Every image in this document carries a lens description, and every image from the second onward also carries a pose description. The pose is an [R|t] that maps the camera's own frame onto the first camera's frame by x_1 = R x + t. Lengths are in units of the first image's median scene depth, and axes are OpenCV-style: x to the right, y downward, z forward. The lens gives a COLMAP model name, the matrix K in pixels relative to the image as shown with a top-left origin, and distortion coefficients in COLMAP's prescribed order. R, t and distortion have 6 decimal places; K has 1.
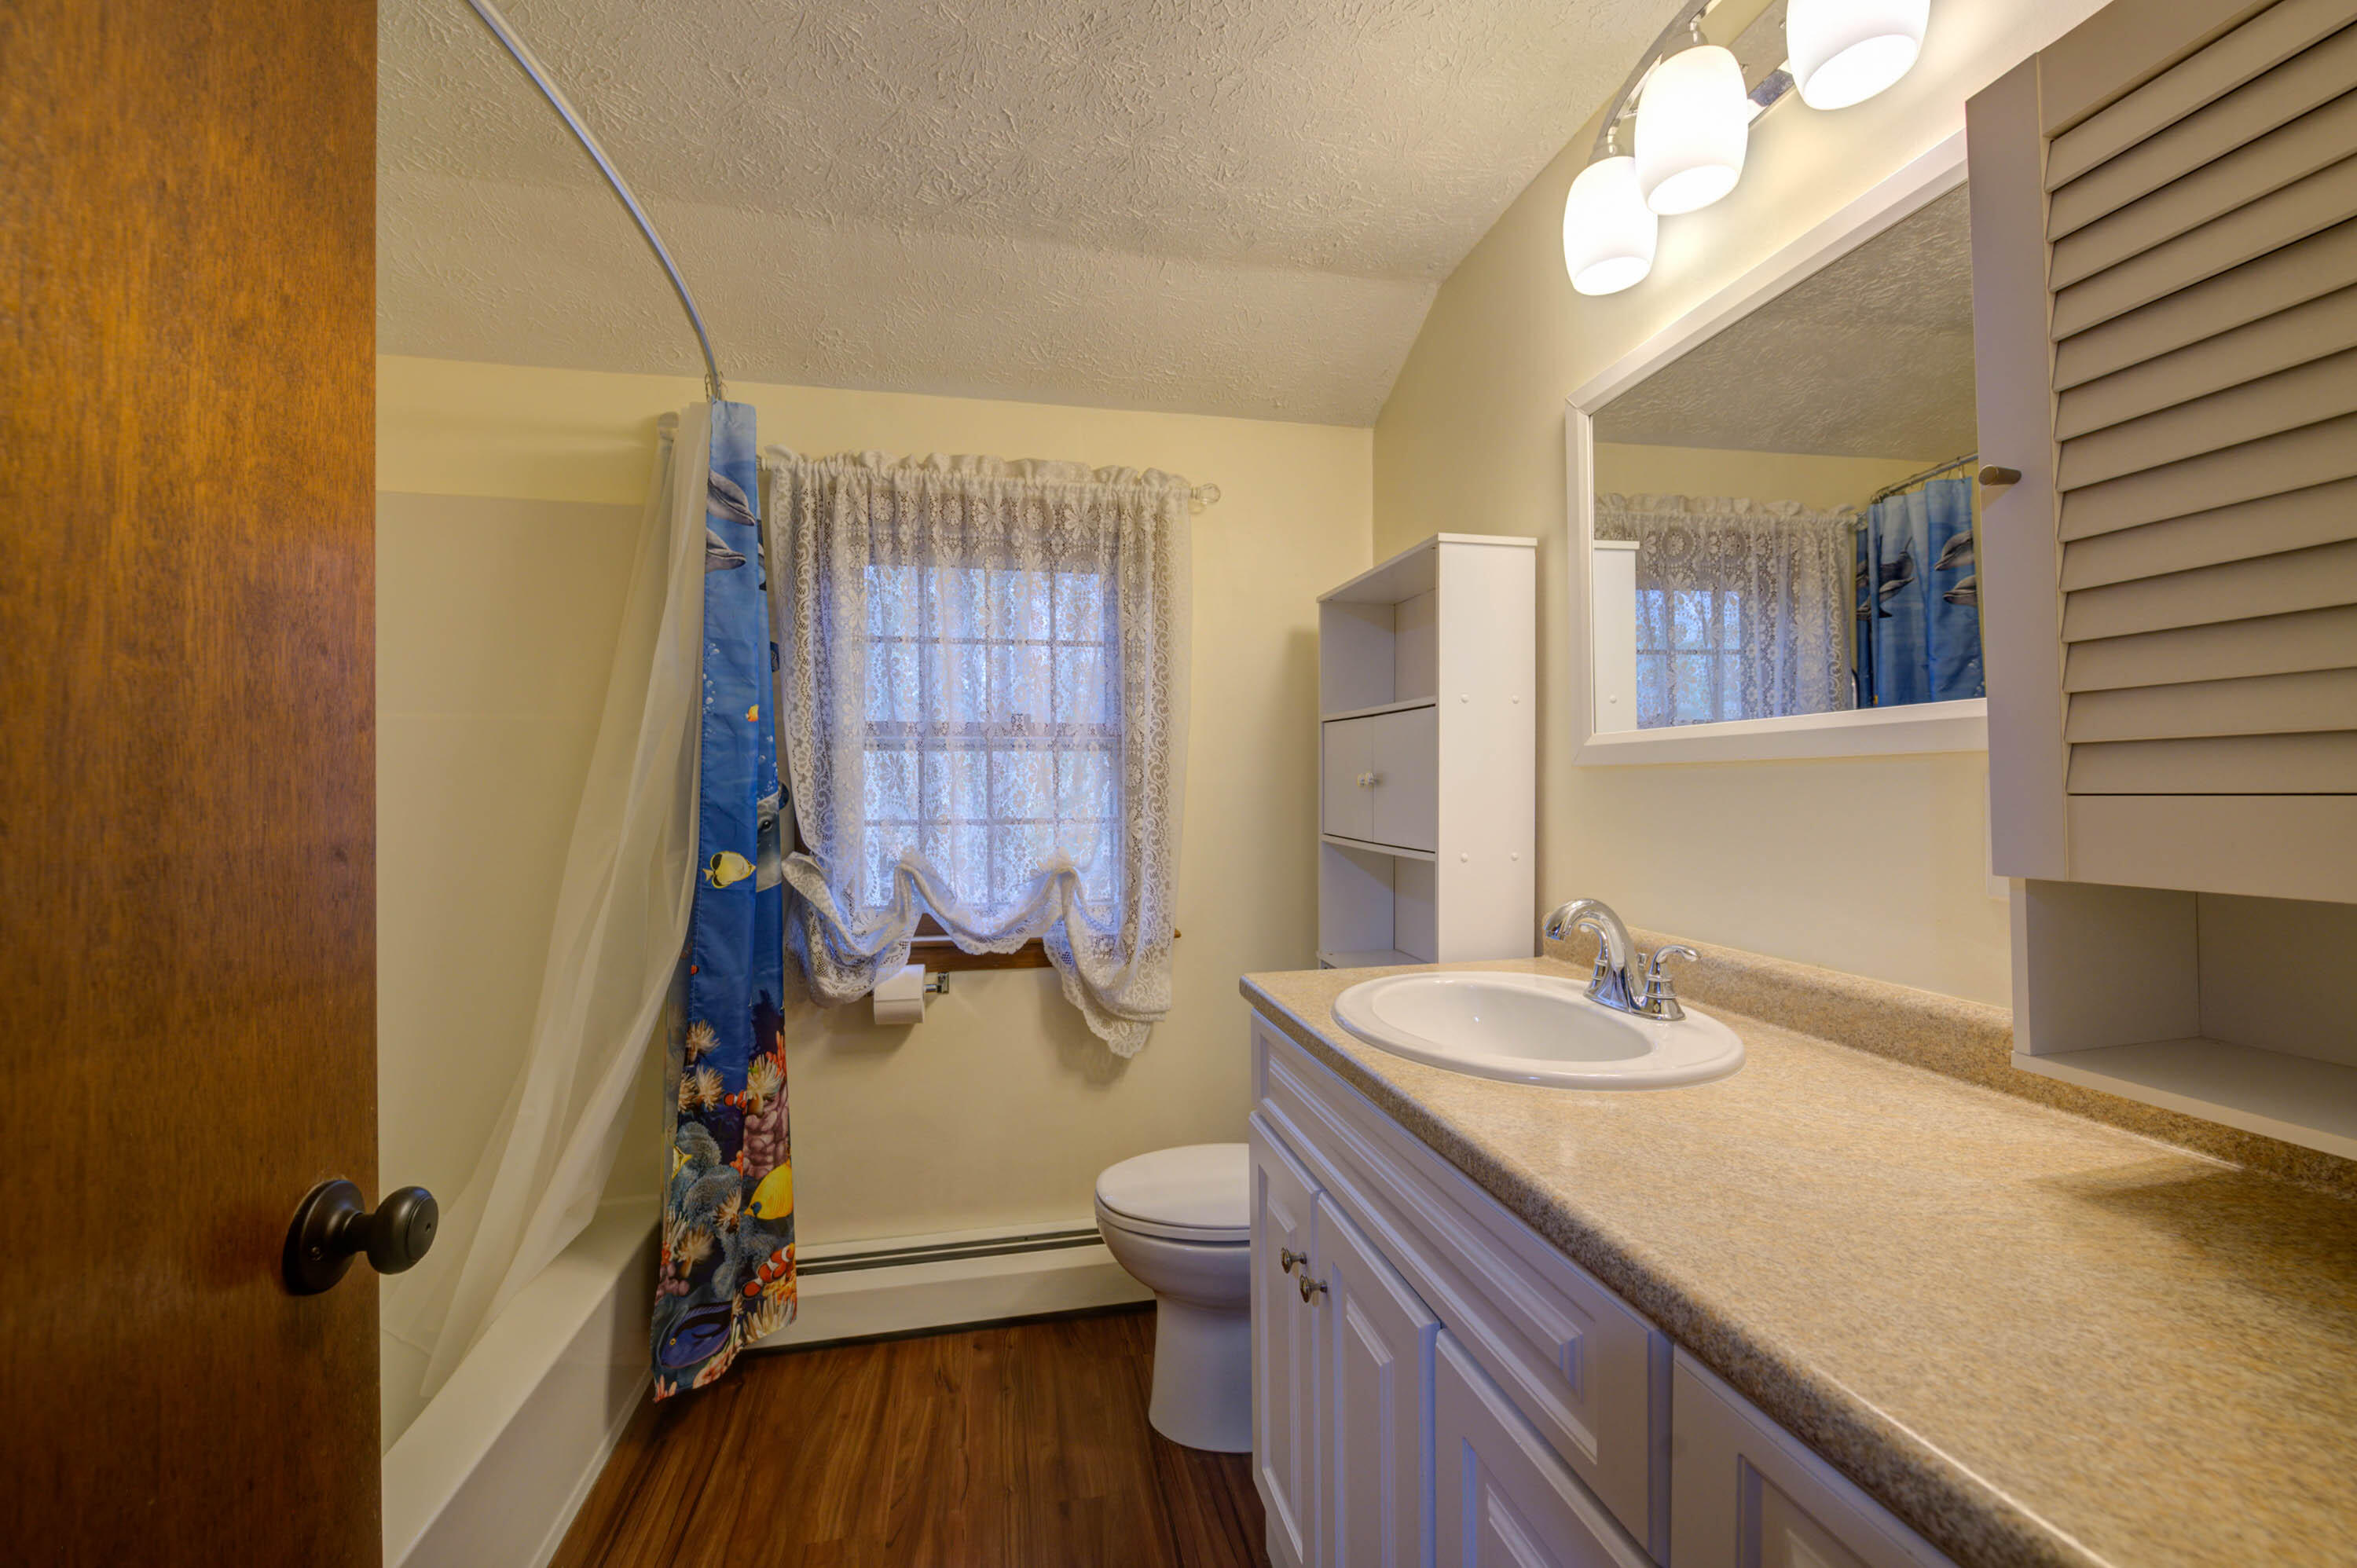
lens RADIAL K [[926.9, 0, 1178.5], [0, 926.9, 784.0], [0, 0, 1]] dist [-0.007604, -0.000036]
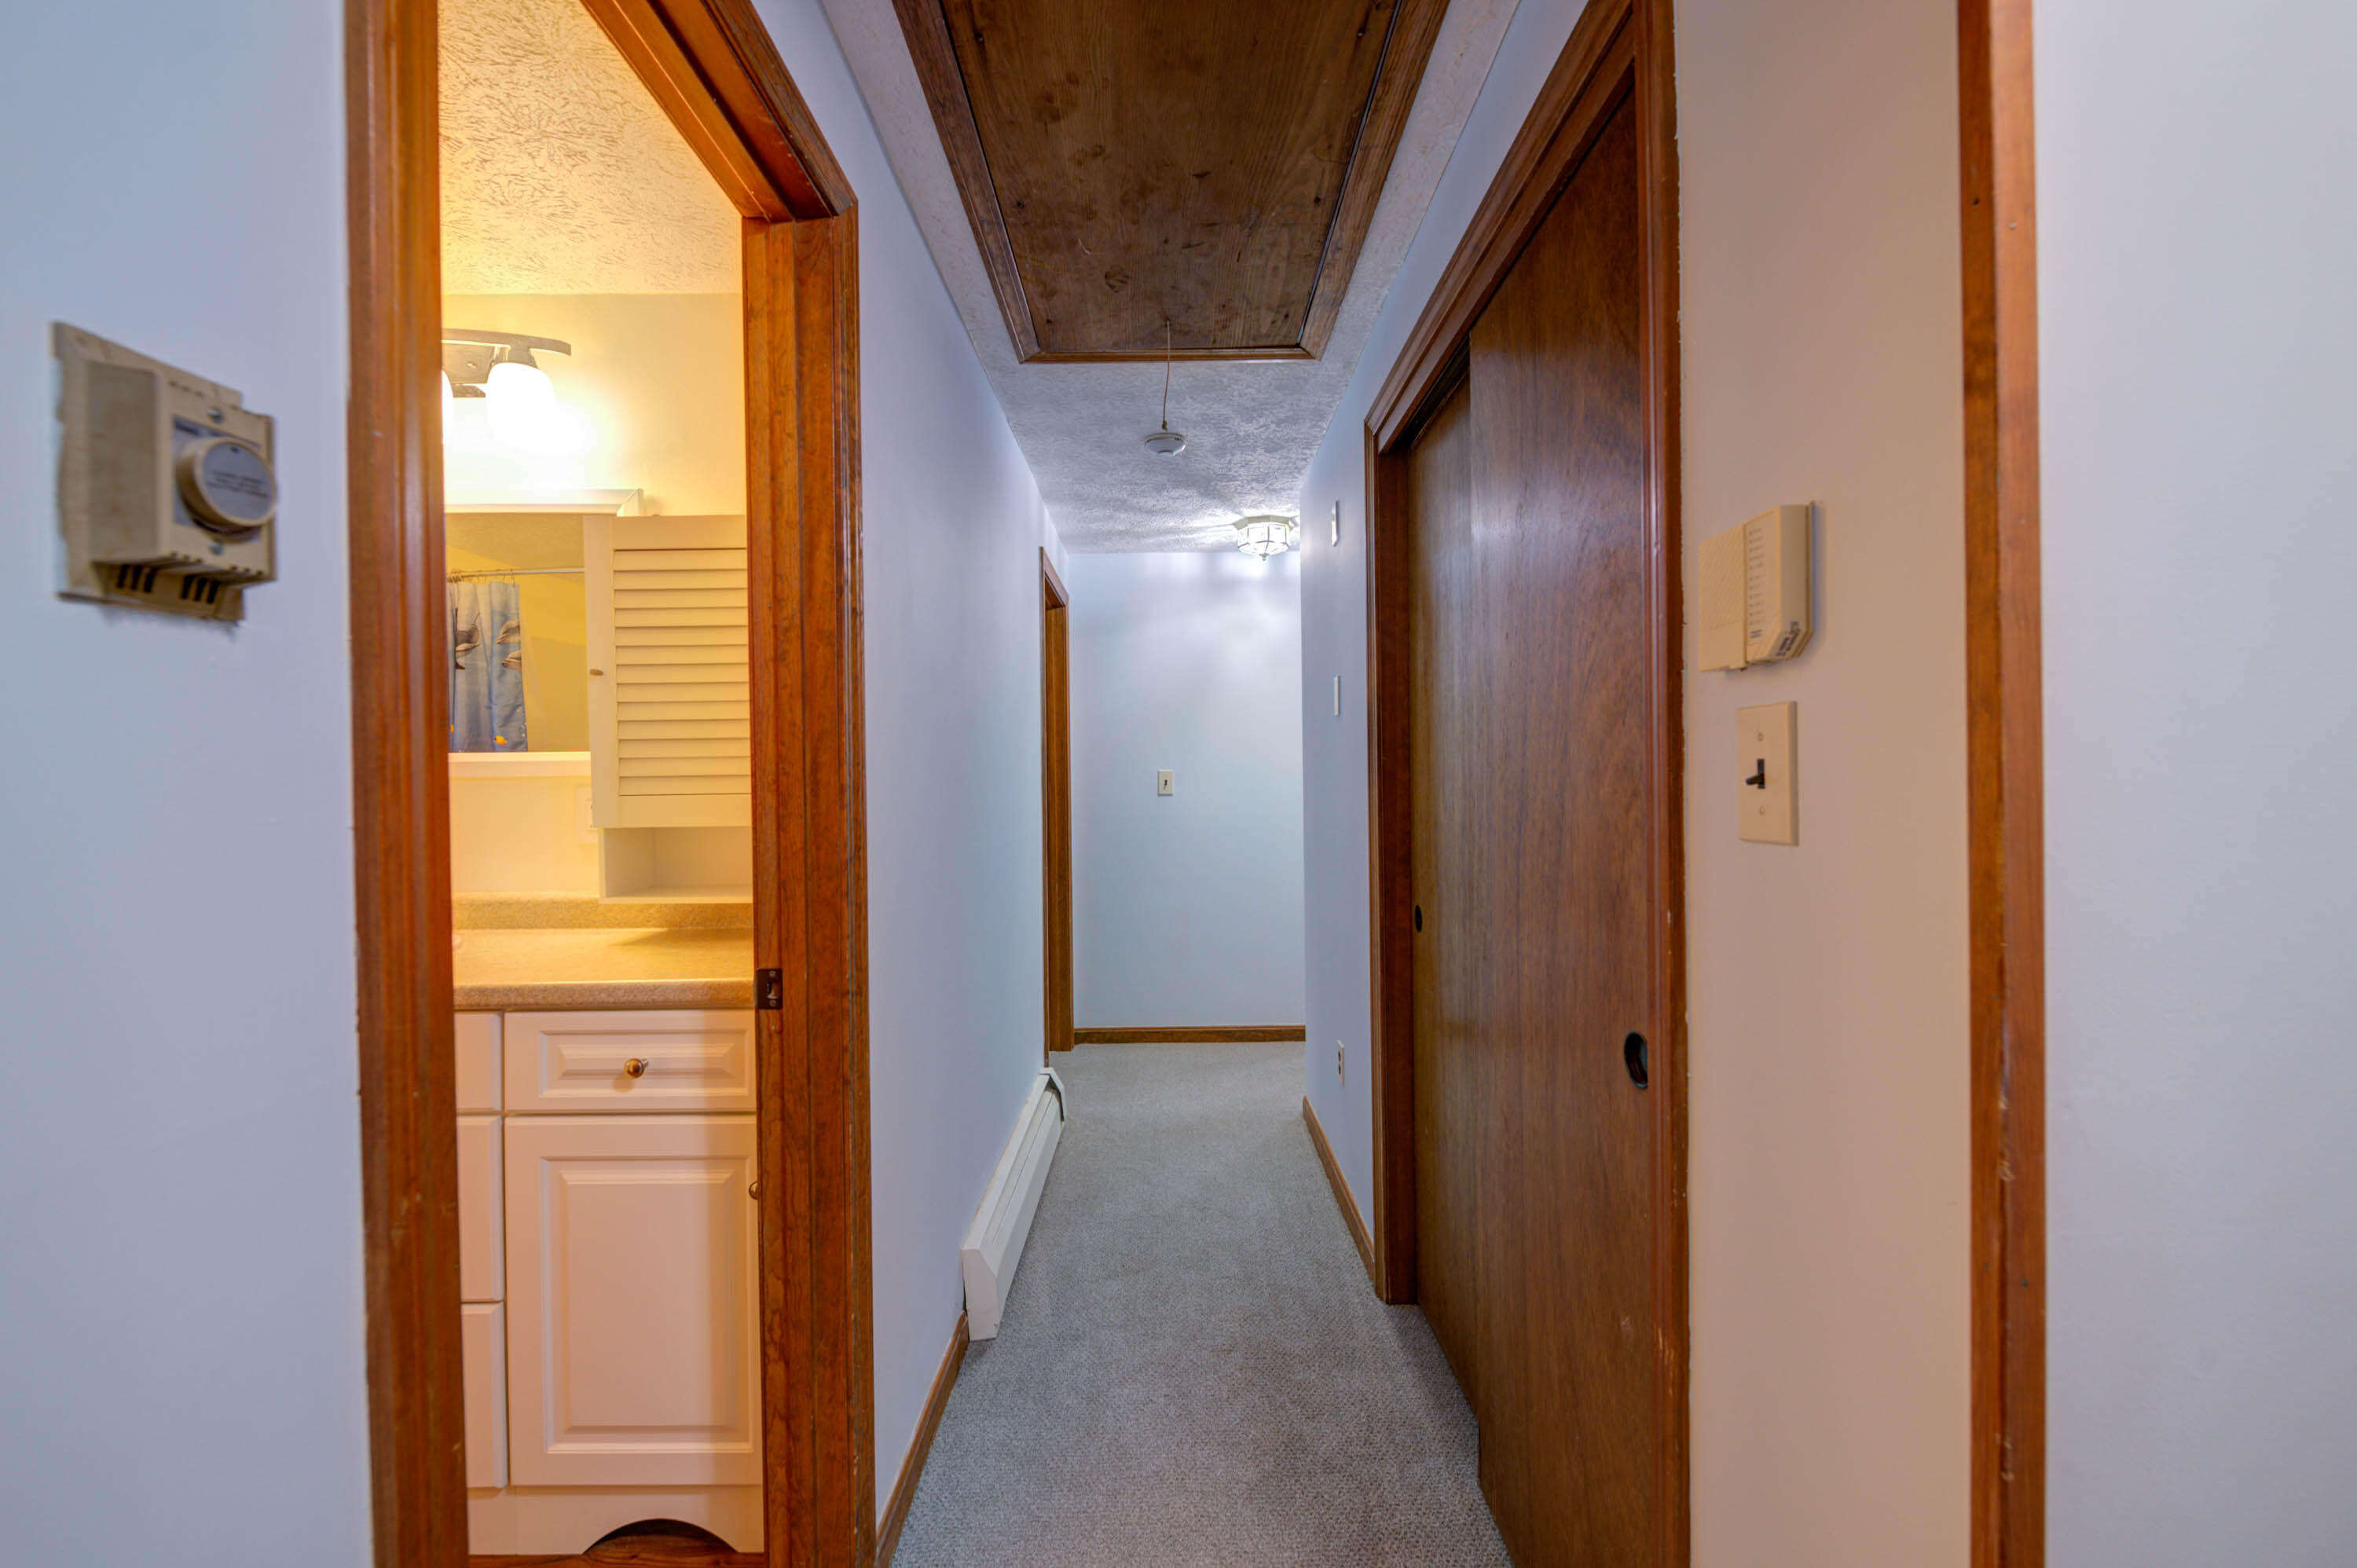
lens RADIAL K [[926.9, 0, 1178.5], [0, 926.9, 784.0], [0, 0, 1]] dist [-0.007604, -0.000036]
pose [[0.186125, 0.001168, 0.982525, -0.409785], [0.001782, 0.999997, -0.001526, -0.004988], [-0.982524, 0.002034, 0.186123, -0.329380]]
